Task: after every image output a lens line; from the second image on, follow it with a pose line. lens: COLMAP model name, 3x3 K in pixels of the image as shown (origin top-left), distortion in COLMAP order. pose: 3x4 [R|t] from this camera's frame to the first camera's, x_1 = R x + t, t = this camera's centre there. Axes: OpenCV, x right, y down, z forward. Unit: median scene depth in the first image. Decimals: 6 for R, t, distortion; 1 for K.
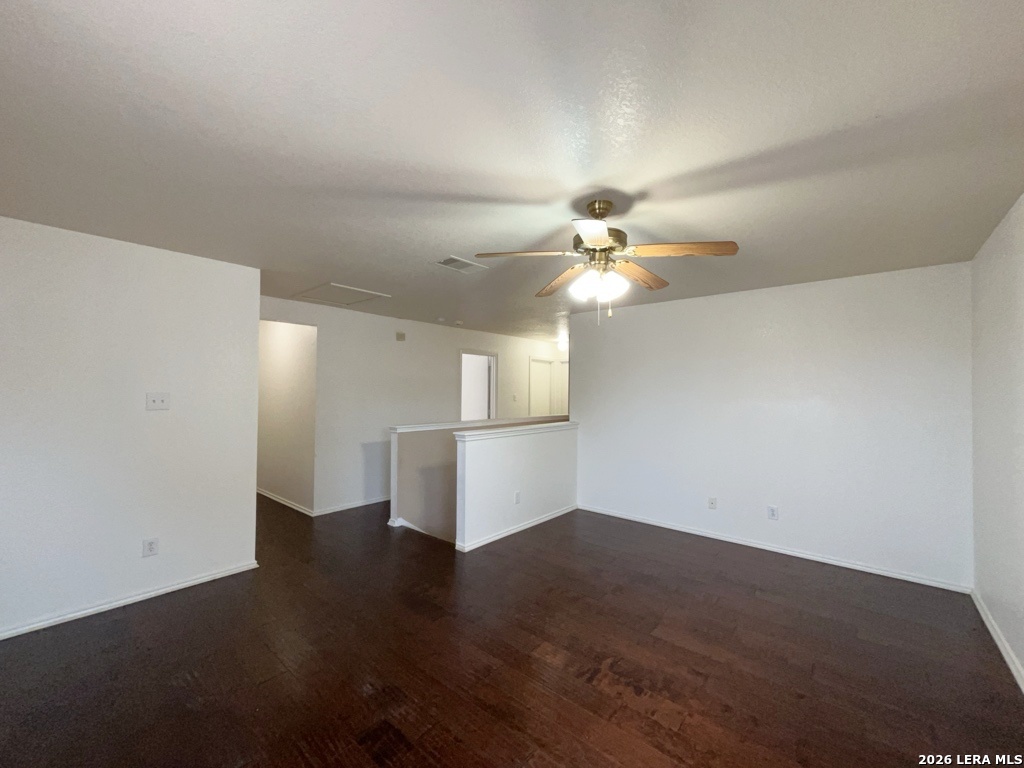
lens RADIAL K [[413.2, 0, 512.0], [0, 413.2, 384.0], [0, 0, 1]] dist [0.000310, -0.000019]
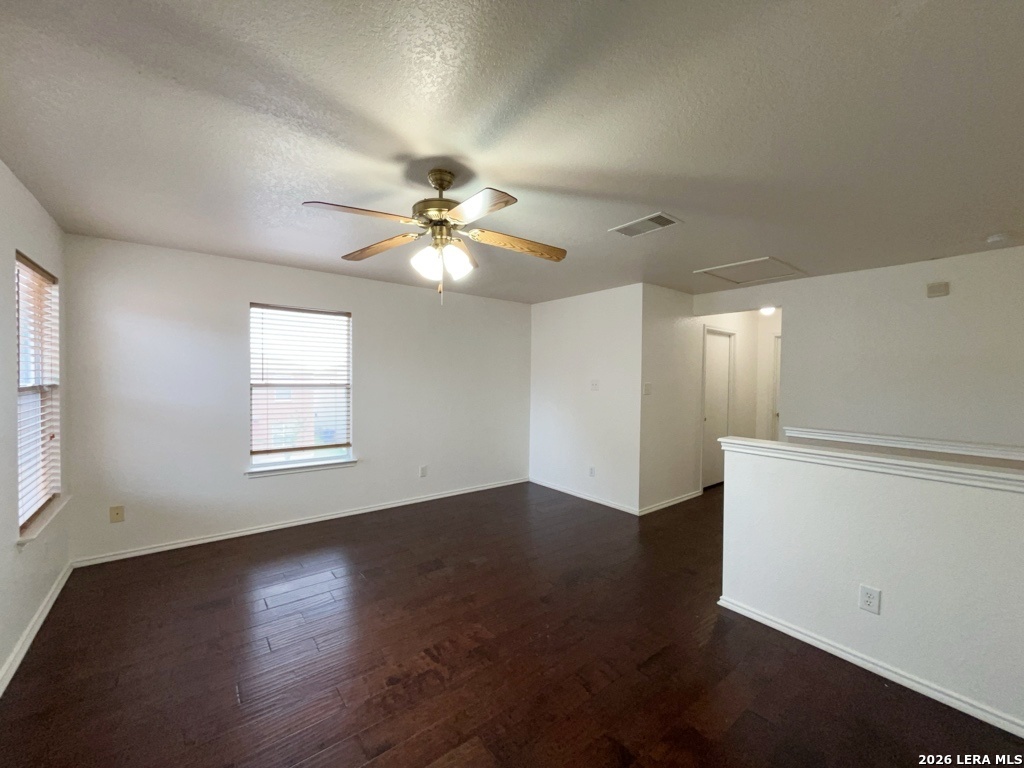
lens RADIAL K [[411.3, 0, 512.0], [0, 411.3, 384.0], [0, 0, 1]] dist [0.001072, 0.000116]
pose [[-0.196807, 0.012855, -0.980358, 0.828844], [0.005035, 0.999914, 0.012101, 0.017627], [0.980429, -0.002554, -0.196855, 1.012120]]
